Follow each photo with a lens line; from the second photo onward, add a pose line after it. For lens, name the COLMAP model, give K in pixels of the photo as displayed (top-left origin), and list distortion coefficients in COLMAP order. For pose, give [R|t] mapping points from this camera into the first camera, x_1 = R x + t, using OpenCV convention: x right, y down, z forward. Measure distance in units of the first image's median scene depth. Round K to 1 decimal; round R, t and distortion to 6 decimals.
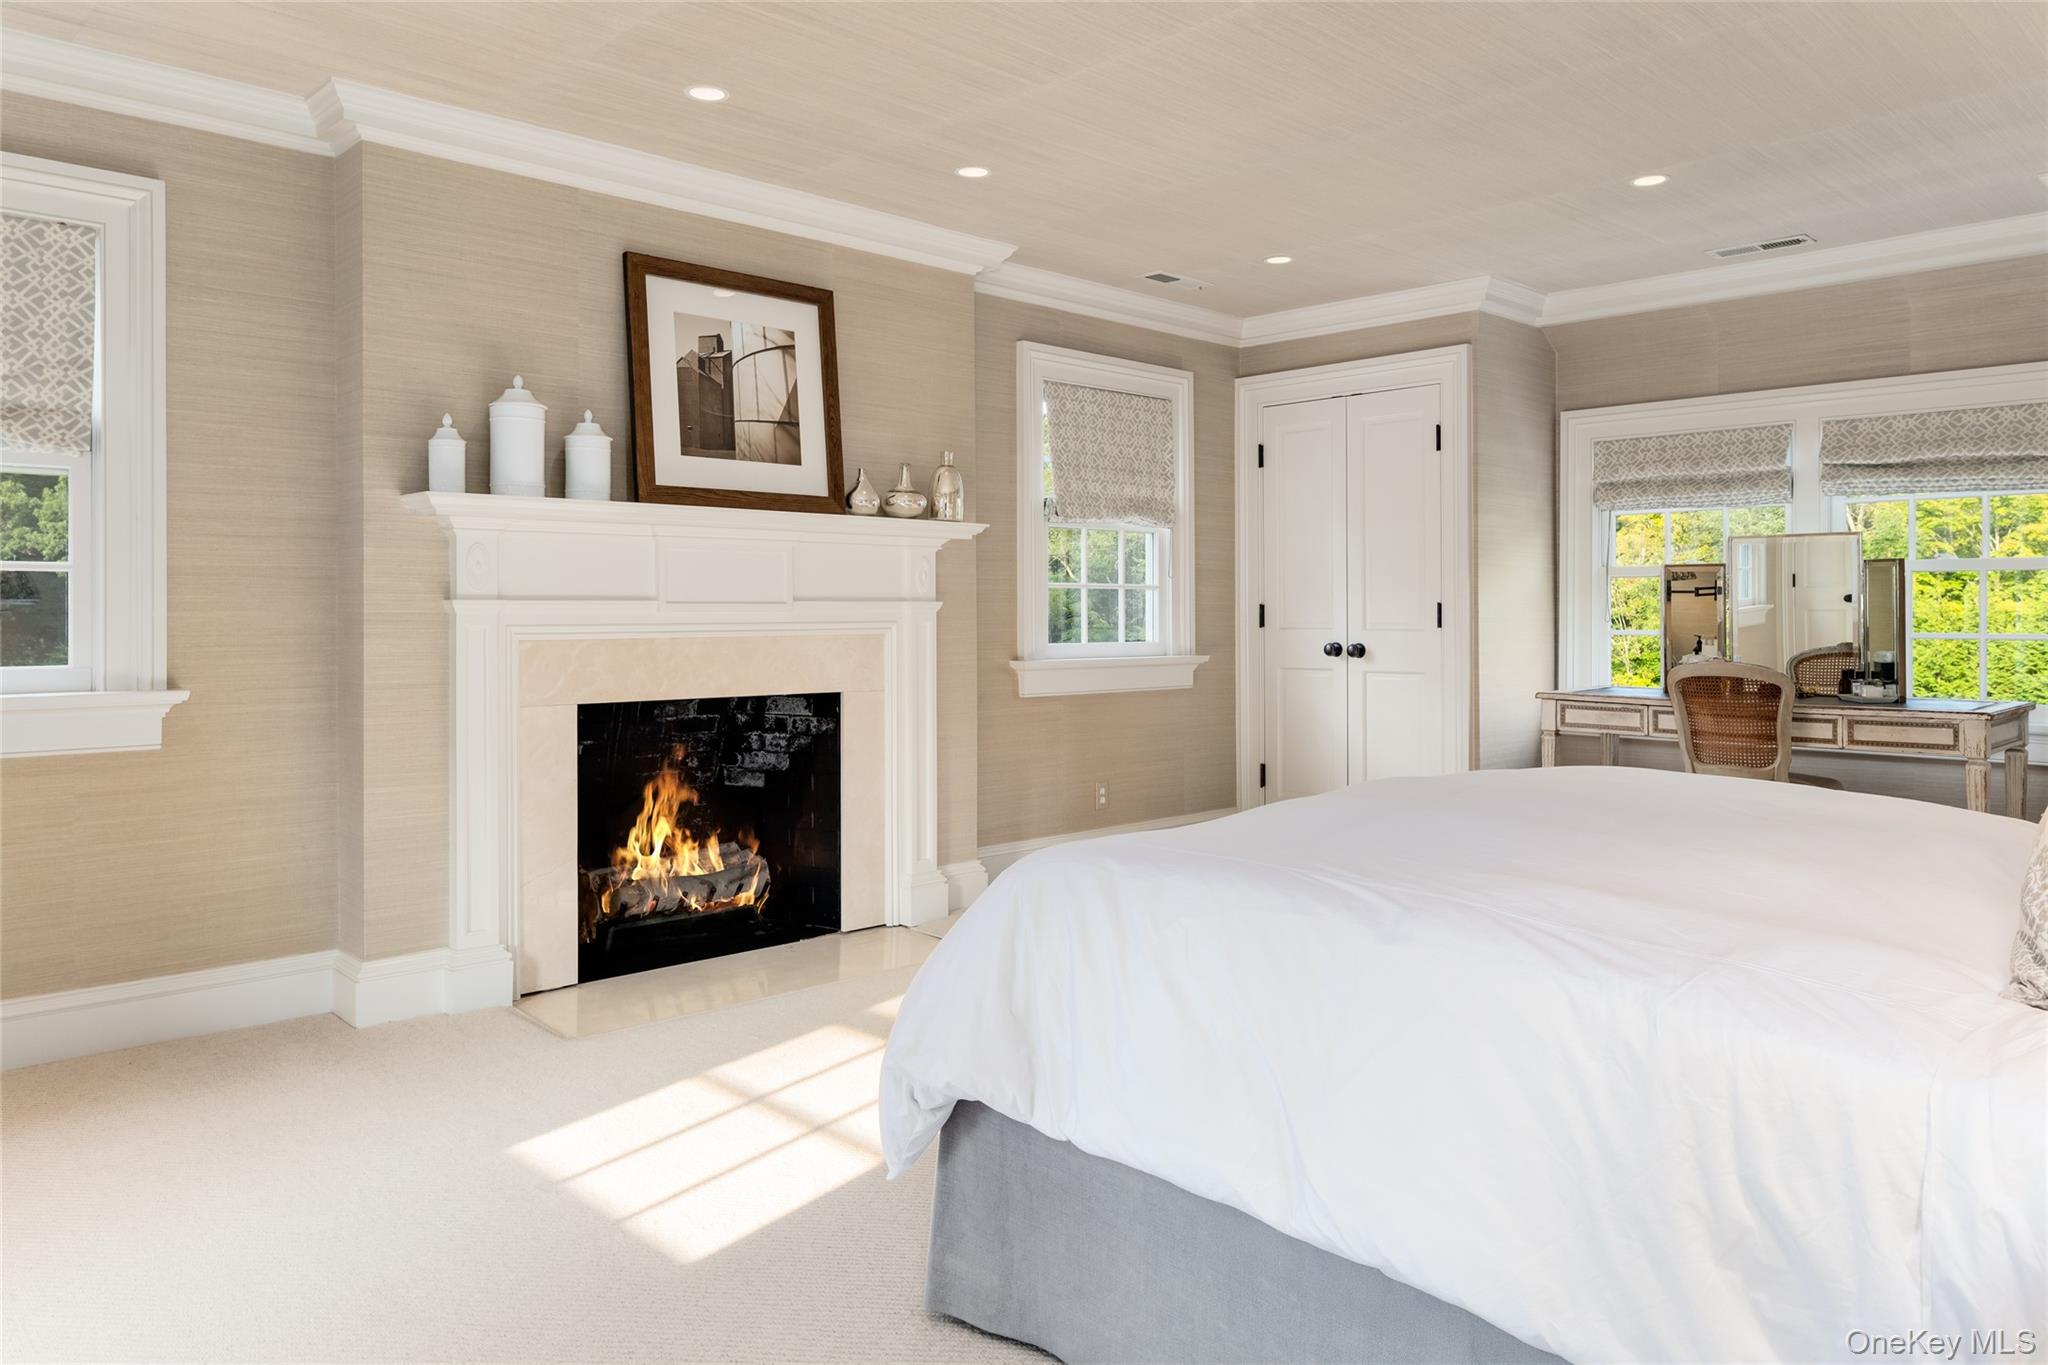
lens RADIAL K [[1422.1, 0, 1023.8], [0, 1422.1, 610.7], [0, 0, 1]] dist [0.007387, 0.003817]
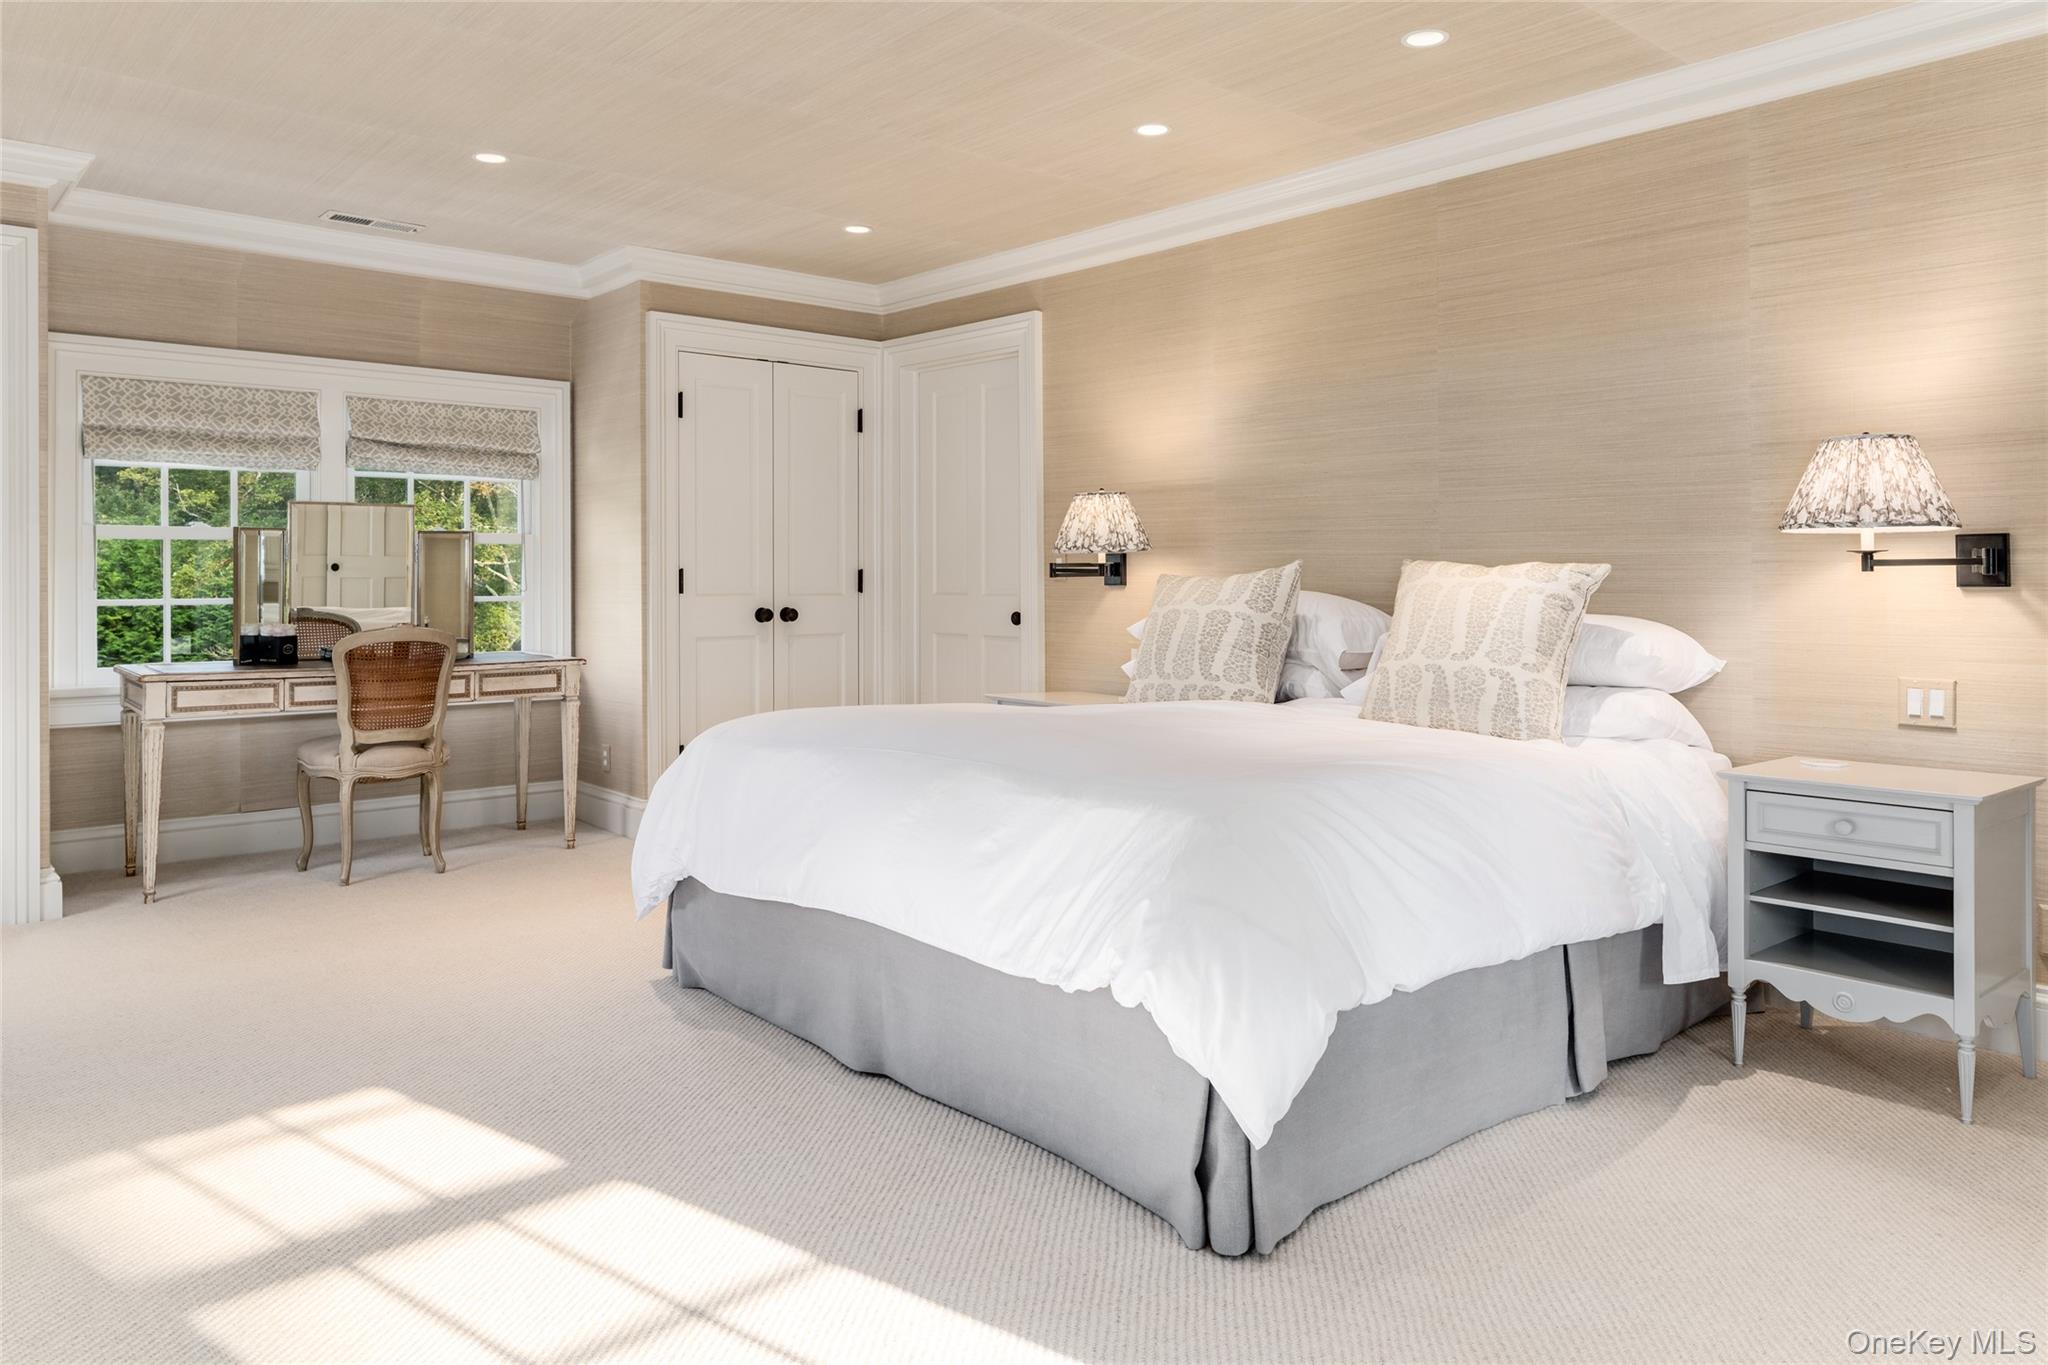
lens RADIAL K [[1406.0, 0, 1024.0], [0, 1406.0, 577.6], [0, 0, 1]] dist [0.002146, 0.000734]
pose [[0.051361, 0.001067, 0.998680, -0.480665], [0.000589, 0.999999, -0.001099, 0.001936], [-0.998680, 0.000644, 0.051360, 0.492869]]
